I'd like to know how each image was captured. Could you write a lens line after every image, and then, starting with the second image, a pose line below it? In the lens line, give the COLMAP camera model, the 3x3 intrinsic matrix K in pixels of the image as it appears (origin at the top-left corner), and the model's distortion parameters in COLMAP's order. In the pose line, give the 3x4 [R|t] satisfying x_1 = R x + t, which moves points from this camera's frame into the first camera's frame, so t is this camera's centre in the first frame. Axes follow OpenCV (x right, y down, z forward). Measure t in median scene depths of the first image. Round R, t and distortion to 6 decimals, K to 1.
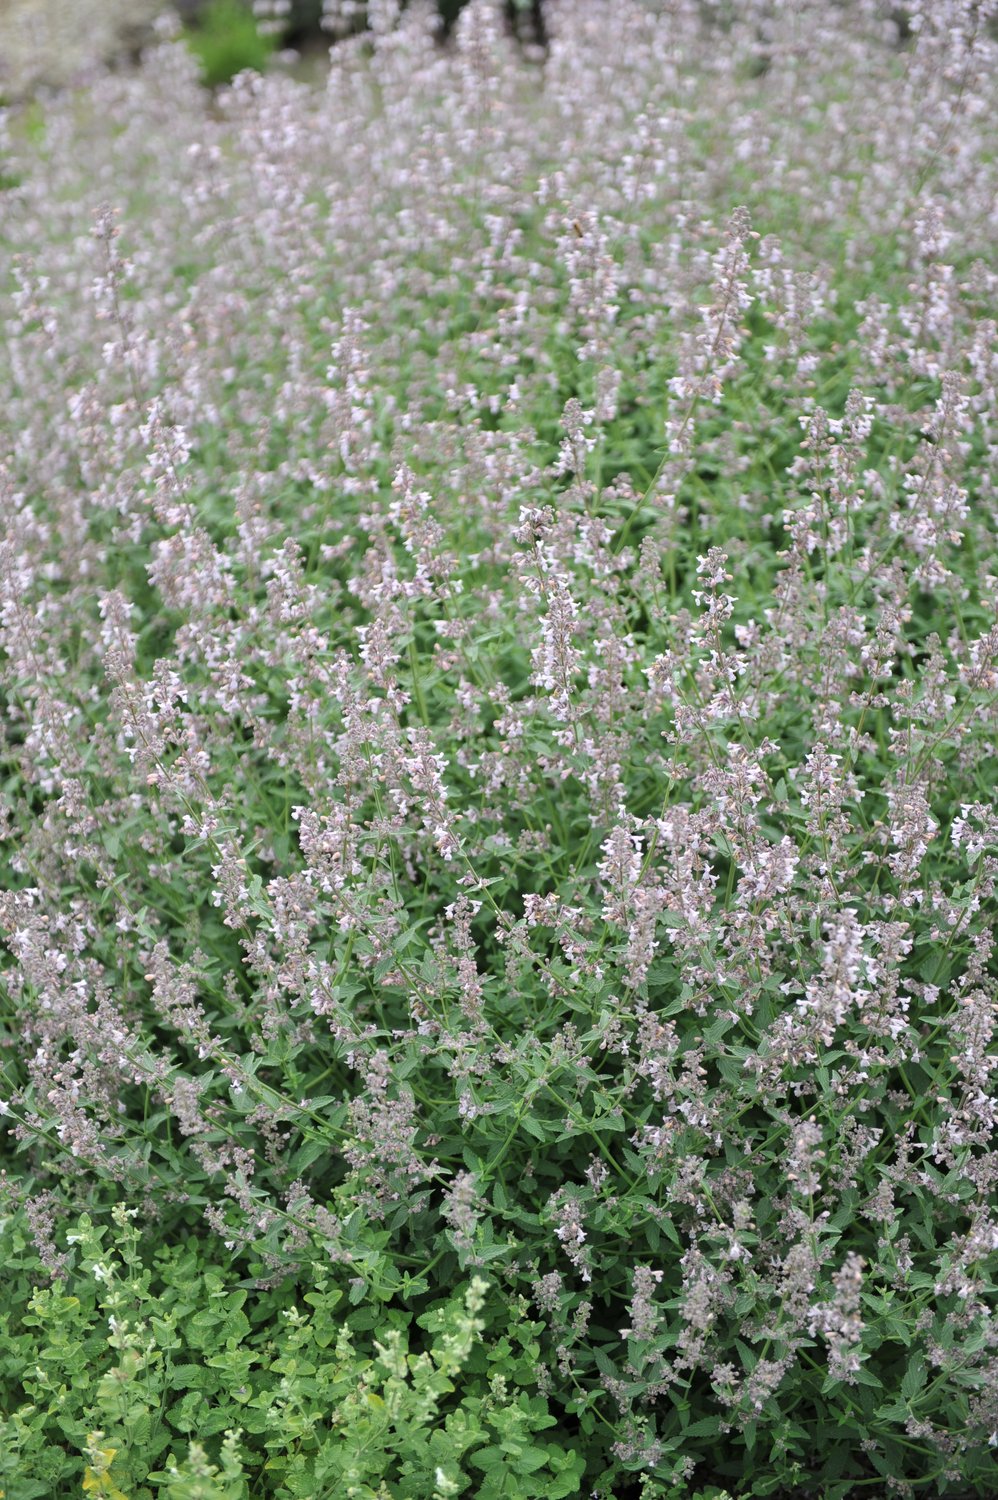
lens RADIAL K [[2834.2, 0, 499.0], [0, 2834.2, 750.0], [0, 0, 1]] dist [0.126255, -0.821361]
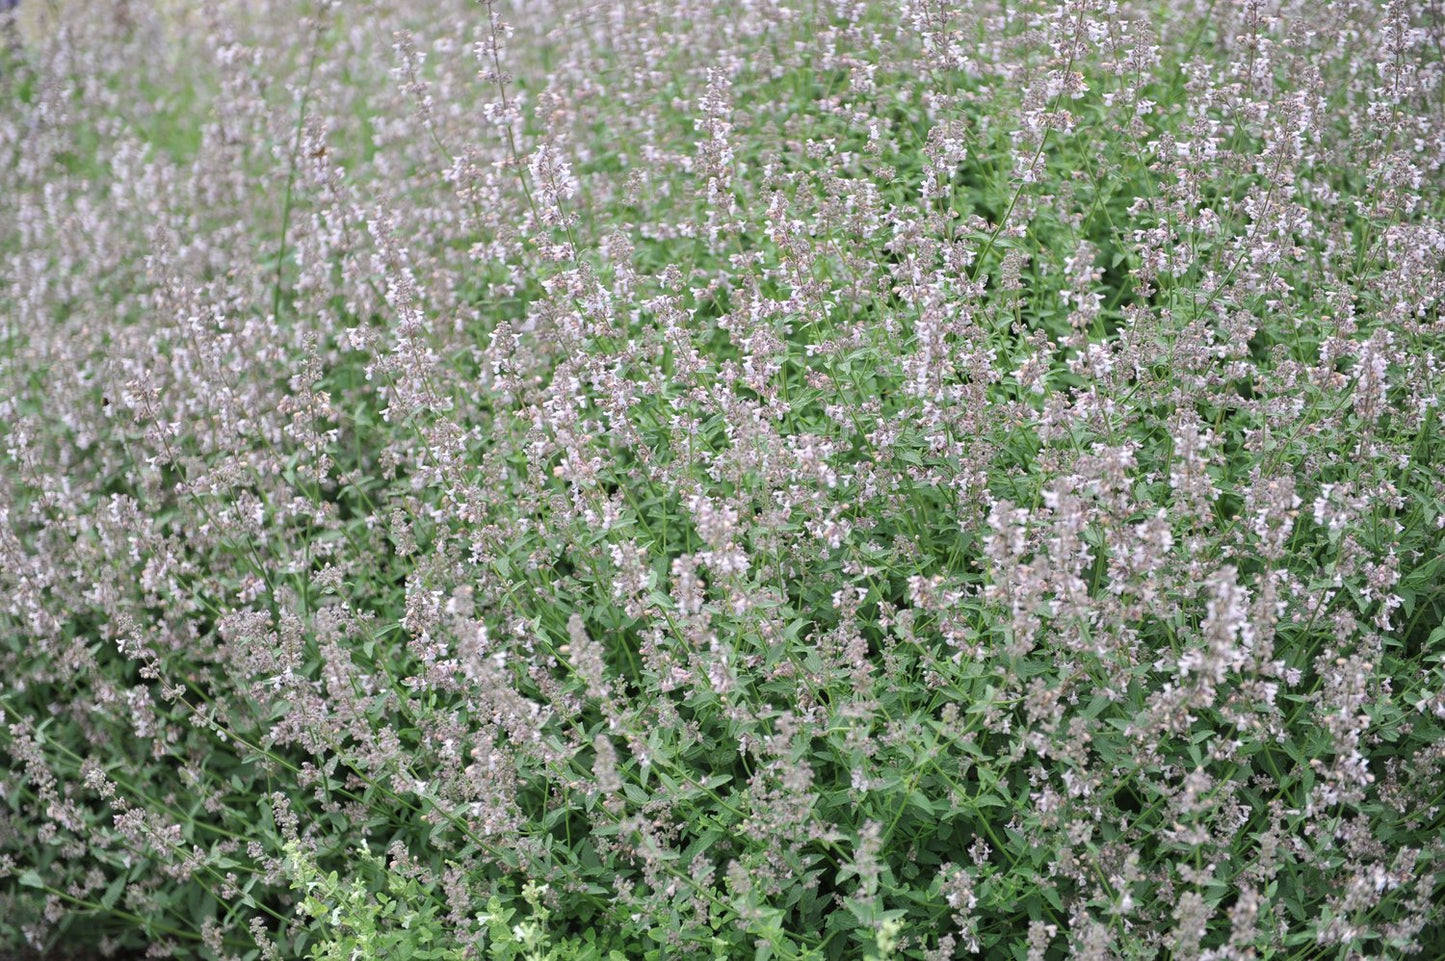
lens RADIAL K [[2730.2, 0, 722.5], [0, 2730.2, 480.5], [0, 0, 1]] dist [0.126255, -0.821361]
pose [[0.999822, -0.018337, -0.004529, -0.054043], [0.017955, 0.997135, -0.073481, 0.086094], [0.005863, 0.073386, 0.997286, -0.016697]]
